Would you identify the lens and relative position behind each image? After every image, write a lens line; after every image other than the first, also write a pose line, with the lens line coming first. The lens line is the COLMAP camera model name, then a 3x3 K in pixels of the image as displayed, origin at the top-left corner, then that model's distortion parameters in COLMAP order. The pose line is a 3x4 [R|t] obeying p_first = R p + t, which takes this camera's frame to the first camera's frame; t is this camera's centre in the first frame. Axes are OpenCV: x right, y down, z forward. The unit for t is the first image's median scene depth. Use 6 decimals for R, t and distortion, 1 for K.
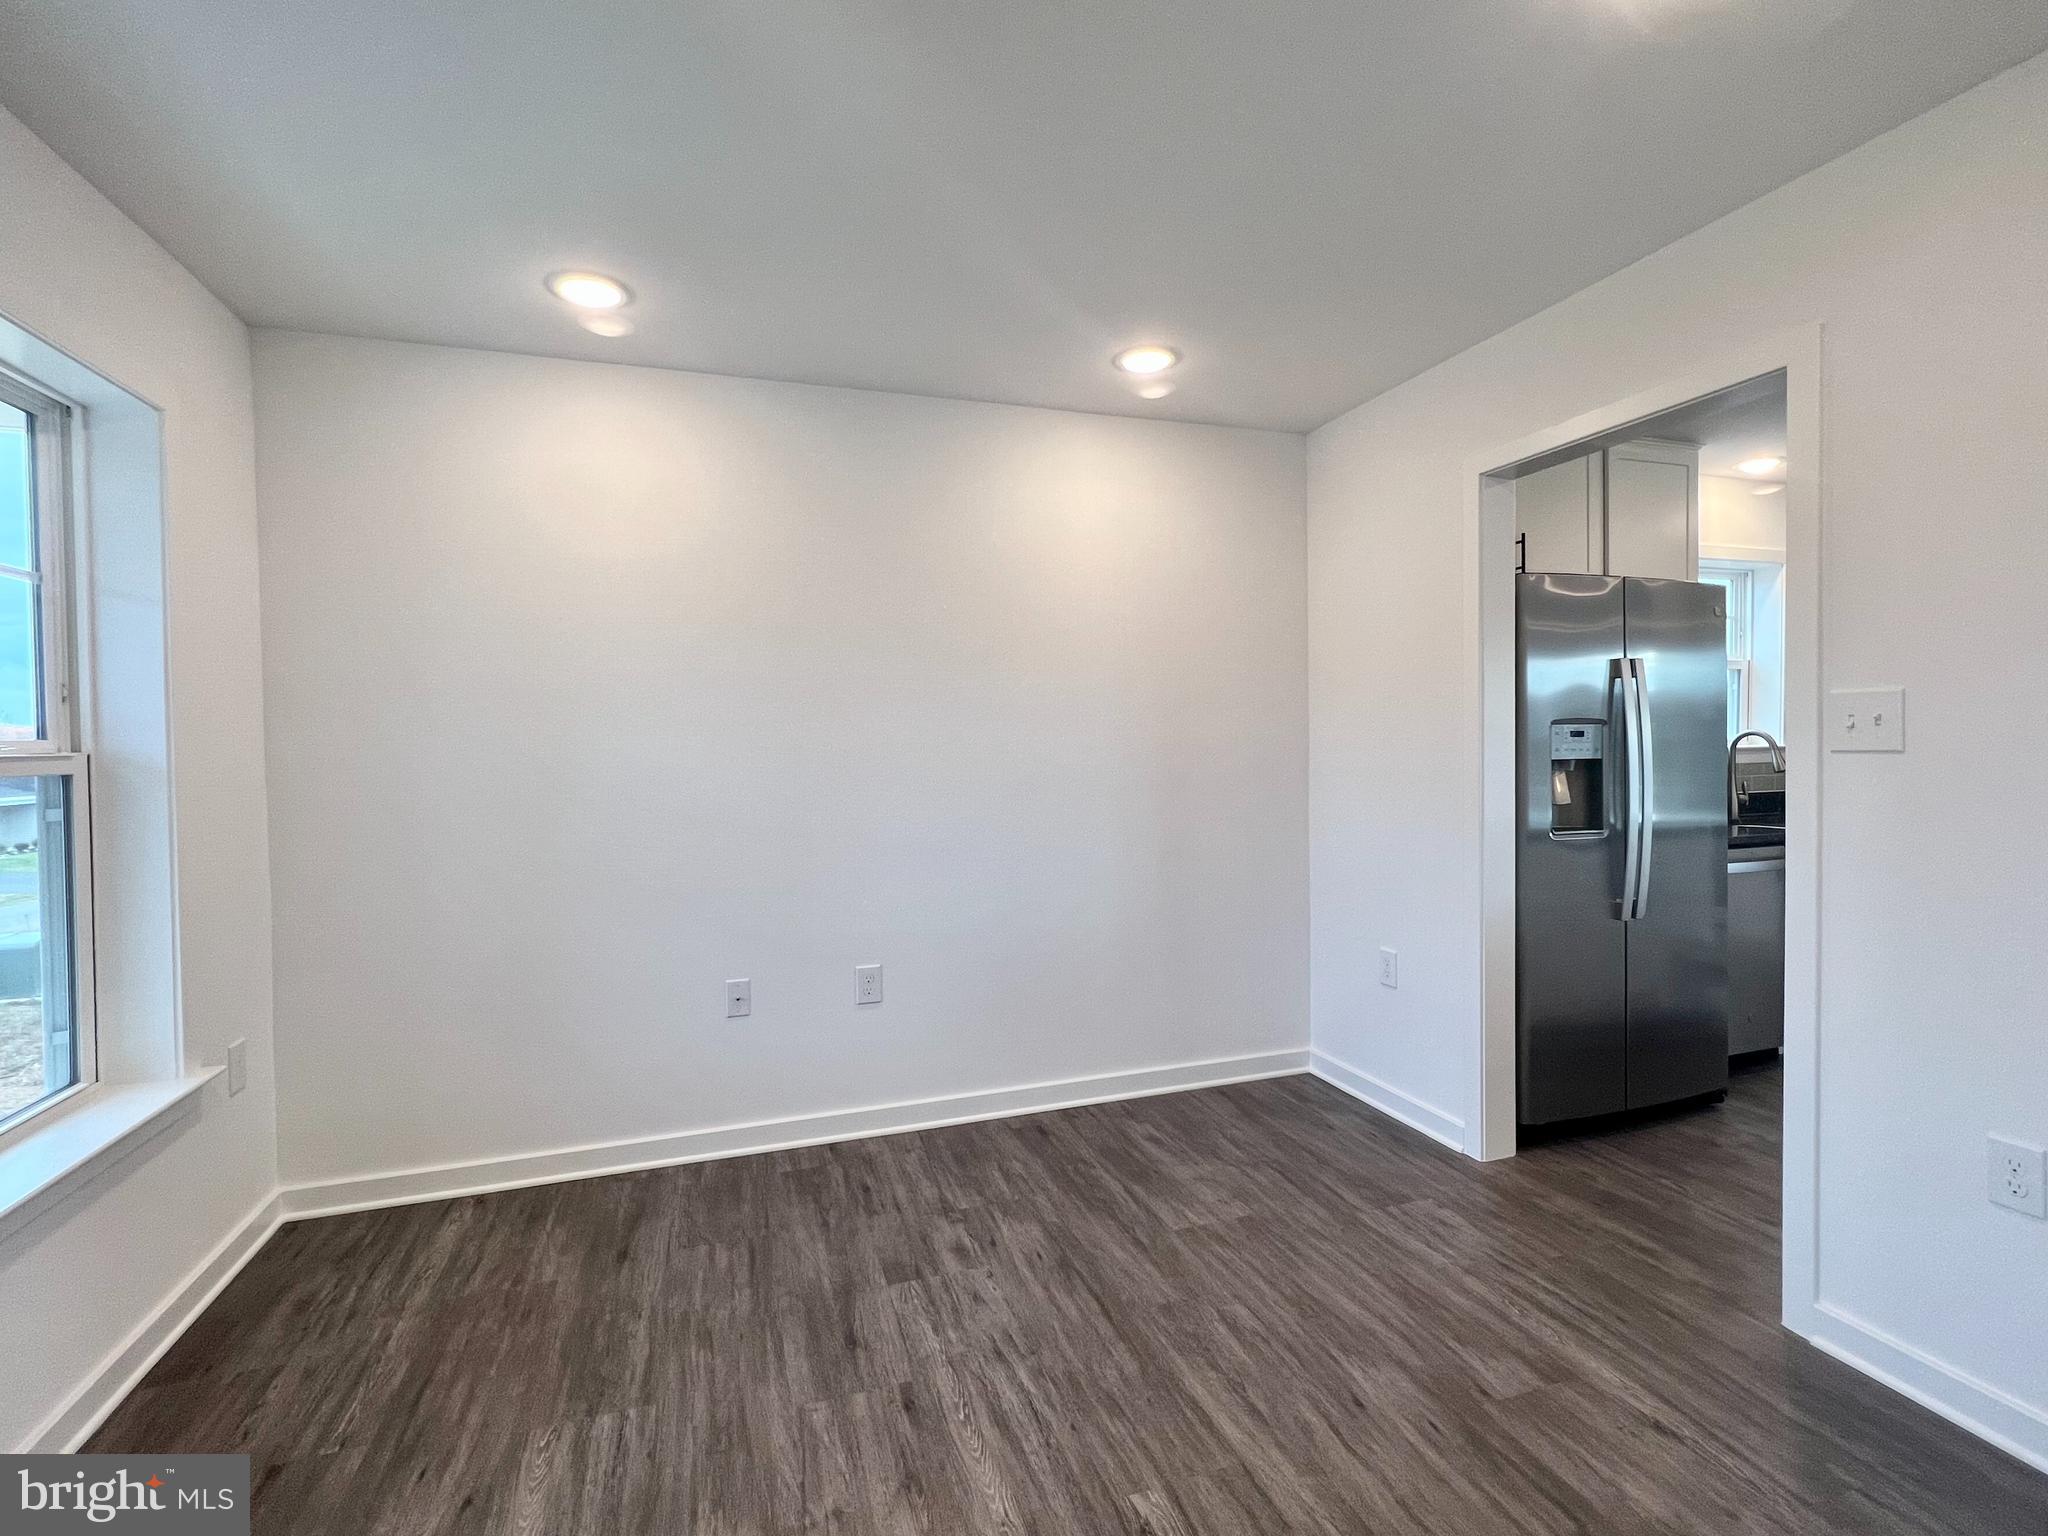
lens RADIAL K [[939.3, 0, 1024.1], [0, 939.3, 760.4], [0, 0, 1]] dist [-0.000547, 0.000510]
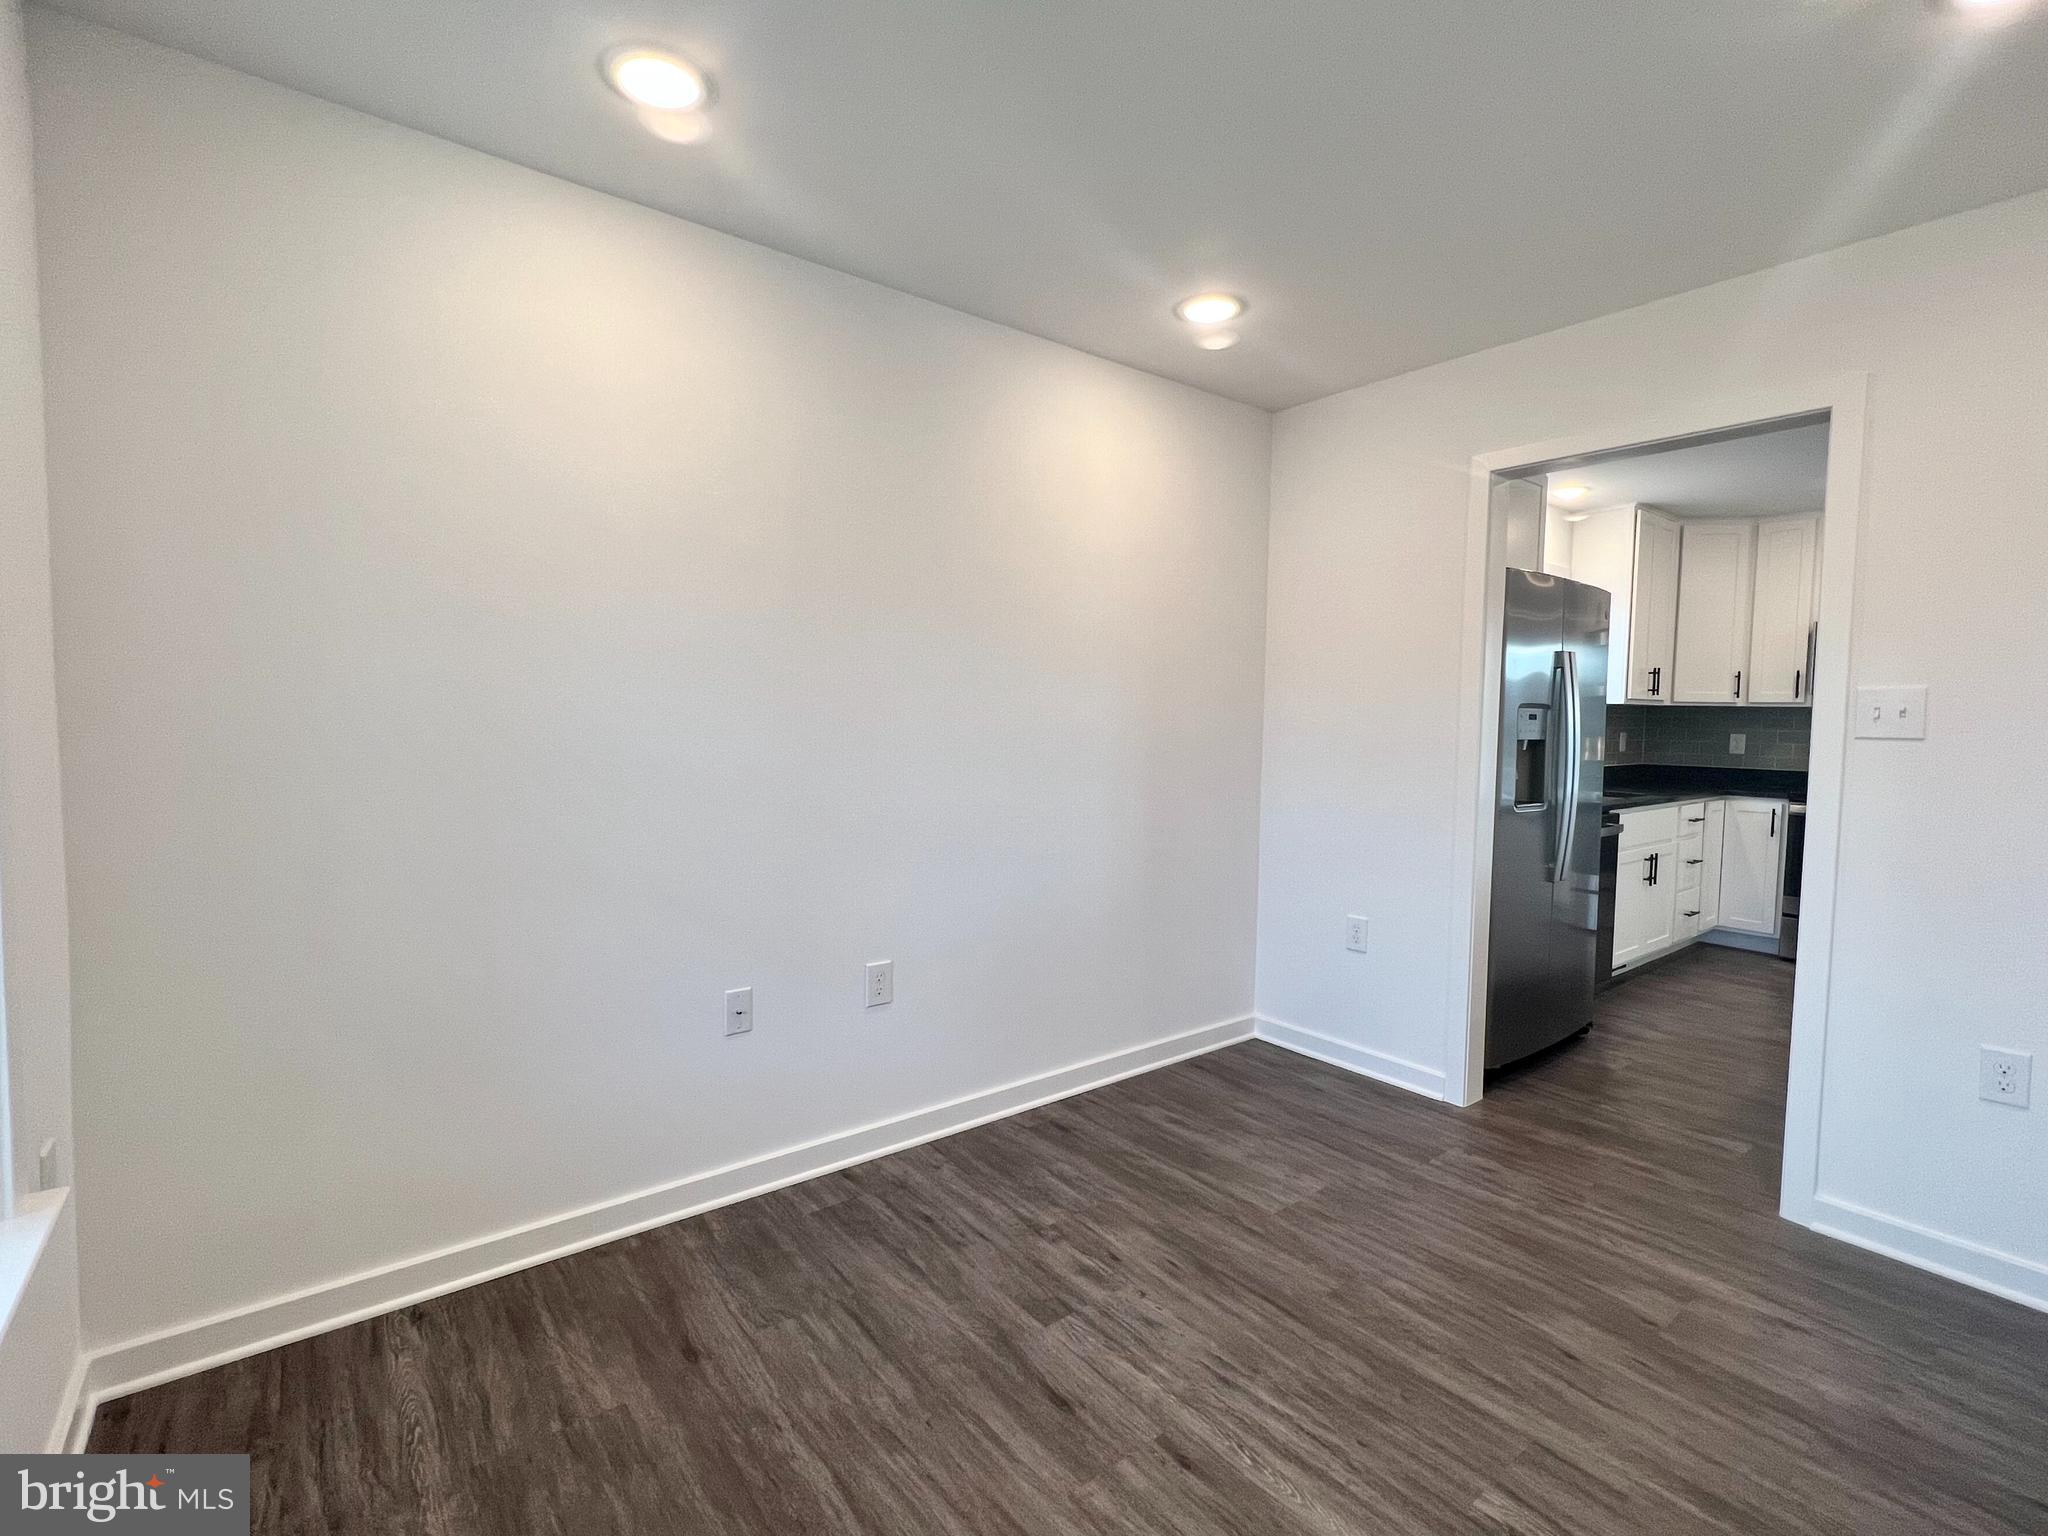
lens RADIAL K [[937.2, 0, 1022.5], [0, 937.2, 765.7], [0, 0, 1]] dist [-0.002322, 0.000969]
pose [[0.941370, 0.009531, 0.337243, -0.446168], [-0.021872, 0.999222, 0.032814, 0.007891], [-0.336667, -0.038267, 0.940846, 0.197927]]
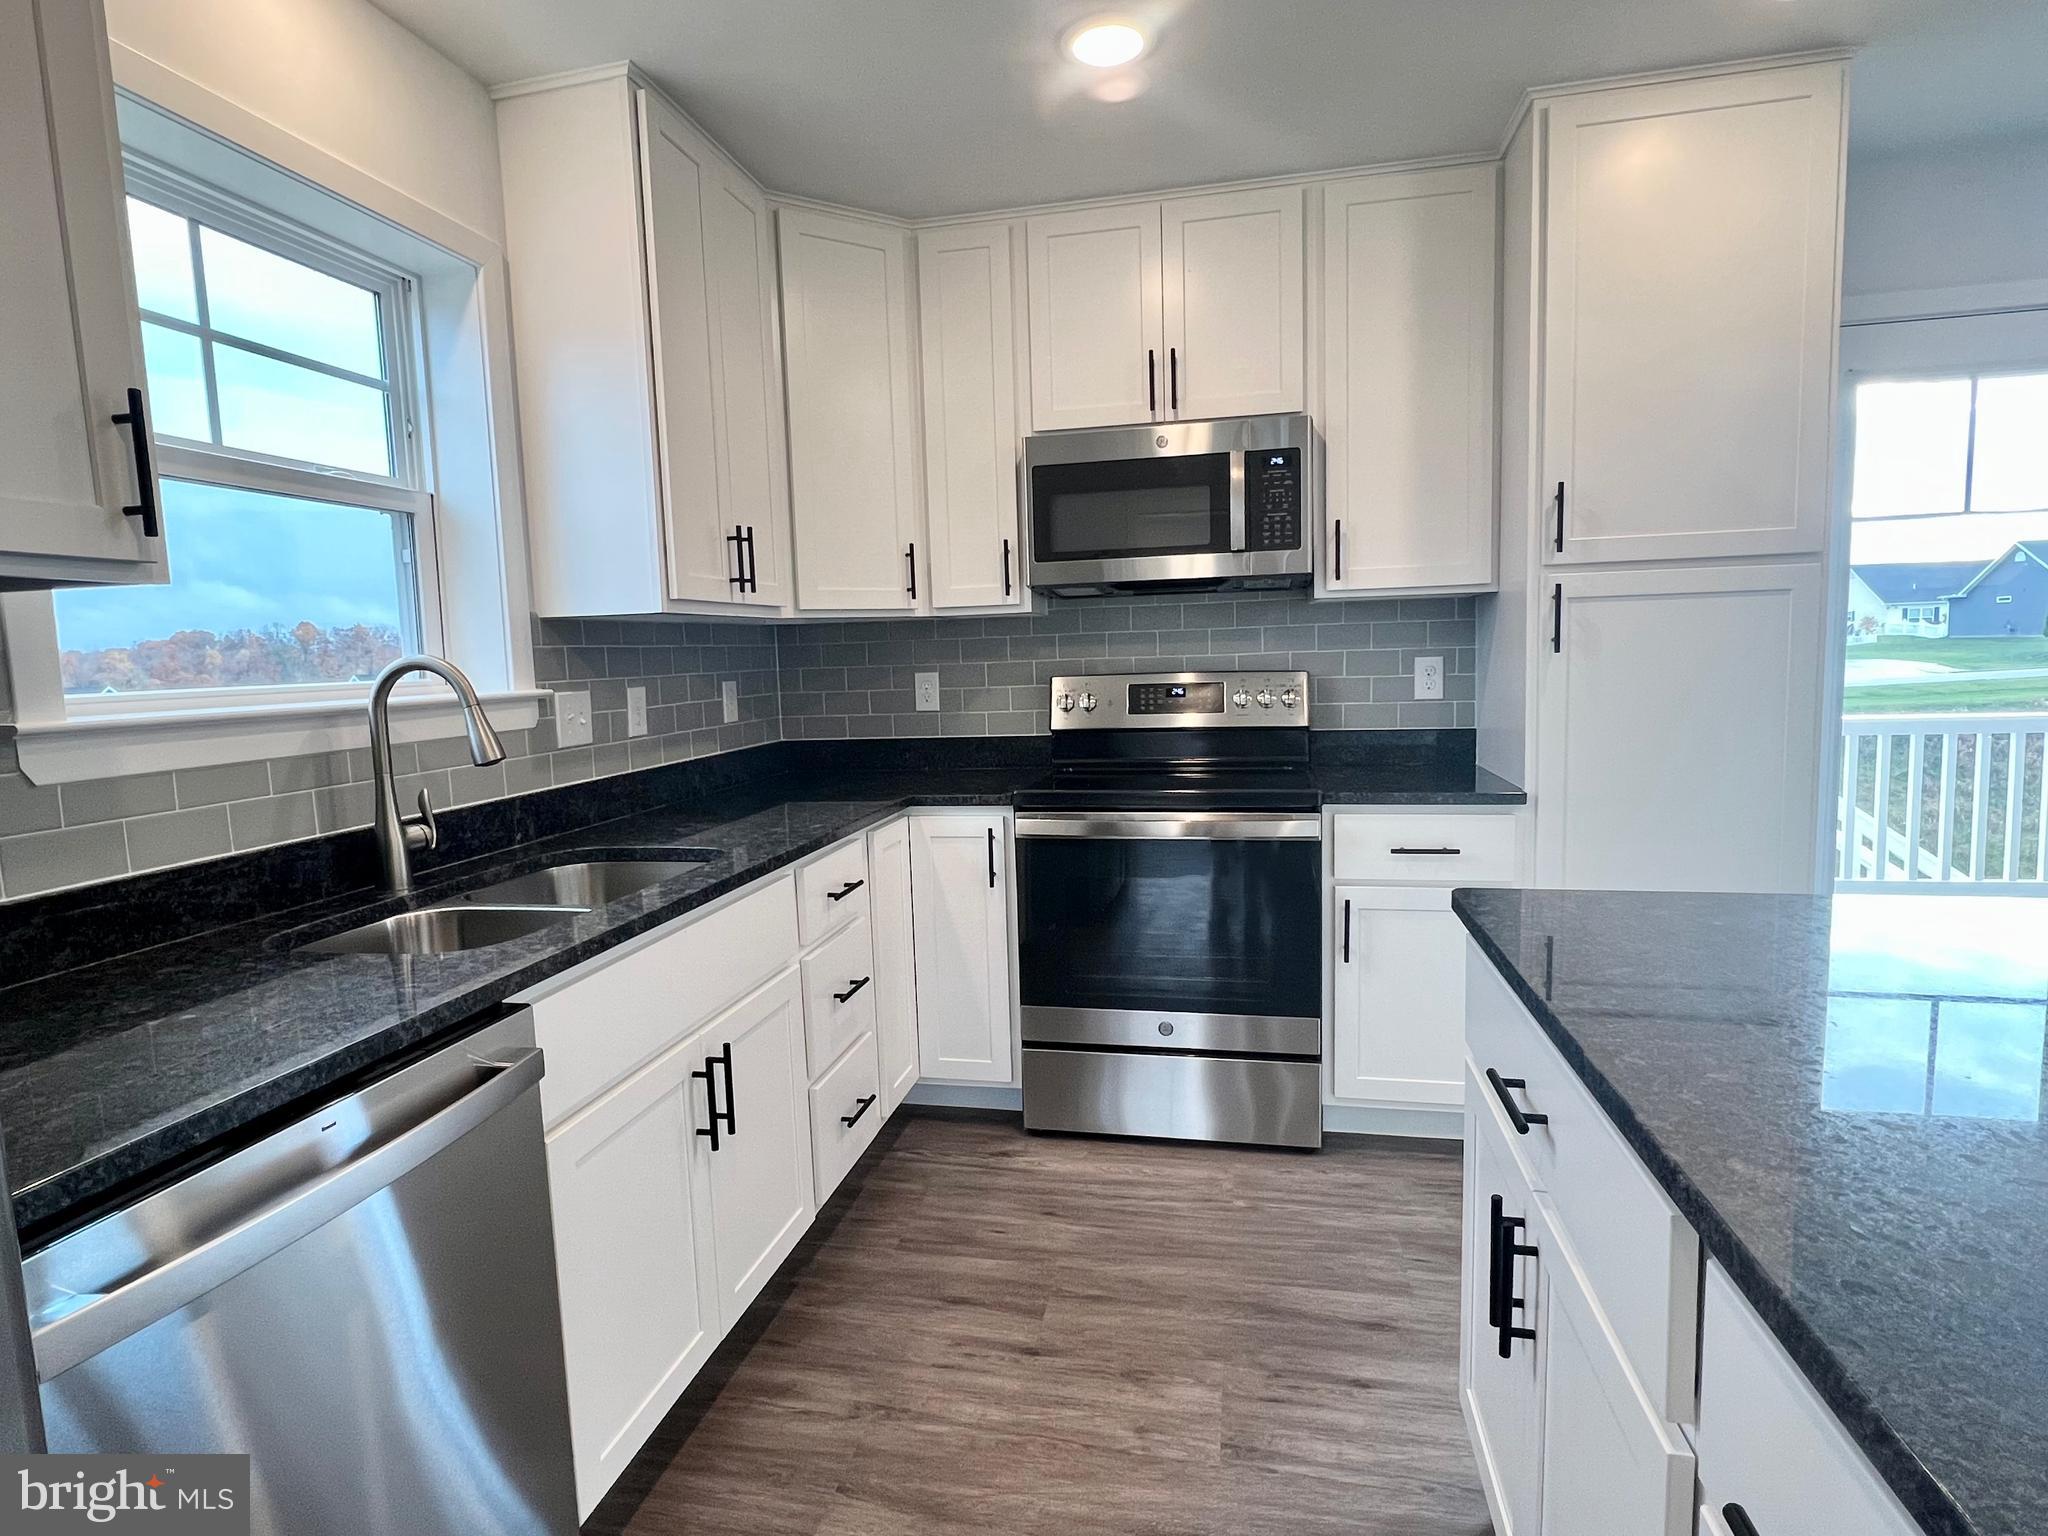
lens RADIAL K [[1080.8, 0, 1016.0], [0, 1080.8, 765.4], [0, 0, 1]] dist [-0.002767, -0.000504]
pose [[0.507561, -0.091654, 0.856727, 0.928123], [0.045154, 0.995789, 0.079780, -0.021695], [-0.860432, -0.001808, 0.509562, 1.018533]]
